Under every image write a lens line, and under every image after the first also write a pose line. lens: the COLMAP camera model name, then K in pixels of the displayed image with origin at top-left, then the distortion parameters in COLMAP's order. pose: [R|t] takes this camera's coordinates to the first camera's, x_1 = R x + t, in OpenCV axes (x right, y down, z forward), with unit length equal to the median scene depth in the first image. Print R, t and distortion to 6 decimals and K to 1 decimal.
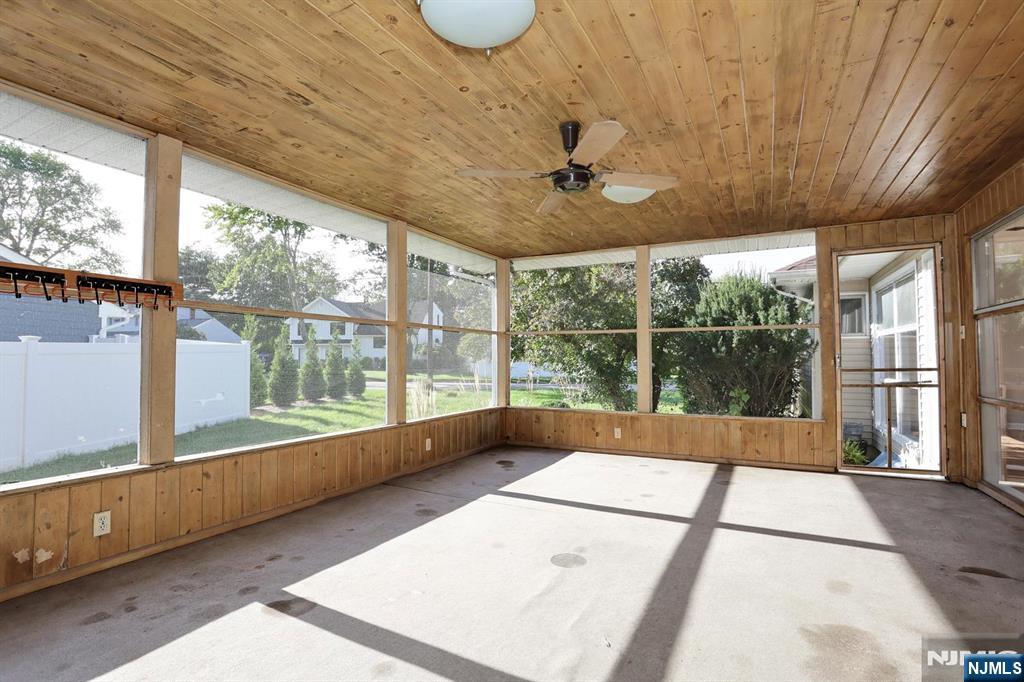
lens RADIAL K [[496.6, 0, 502.6], [0, 496.6, 340.5], [0, 0, 1]] dist [-0.063746, 0.022329]
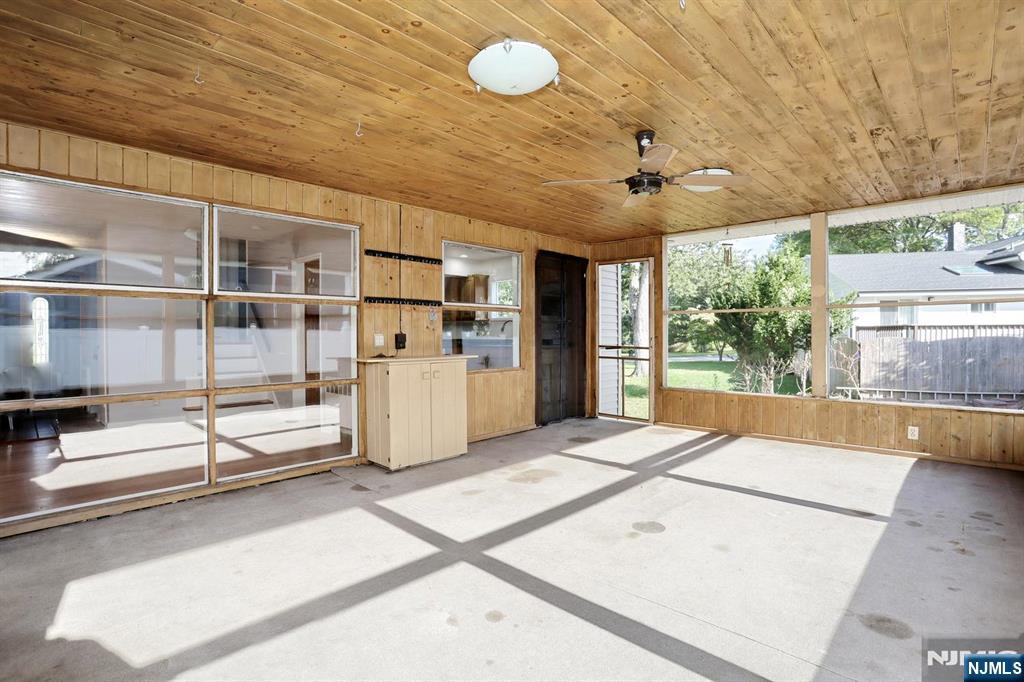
lens RADIAL K [[496.6, 0, 504.8], [0, 496.6, 338.6], [0, 0, 1]] dist [-0.063746, 0.022329]
pose [[-0.962025, 0.003948, 0.272932, 0.145993], [-0.004543, 0.999525, -0.030472, 0.060680], [-0.272923, -0.030555, -0.961551, 2.186996]]
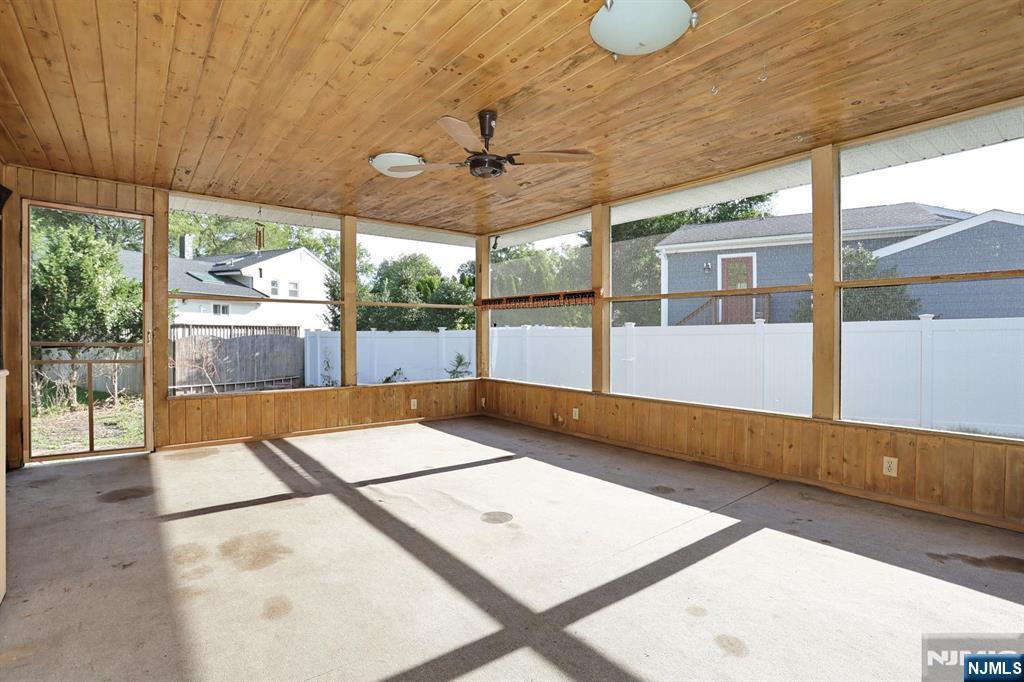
lens RADIAL K [[496.6, 0, 511.5], [0, 496.6, 340.4], [0, 0, 1]] dist [-0.063746, 0.022329]
pose [[-0.394797, 0.011038, -0.918702, 1.132608], [0.033307, 0.999443, -0.002305, 0.062008], [0.918164, -0.031509, -0.394945, 1.491363]]
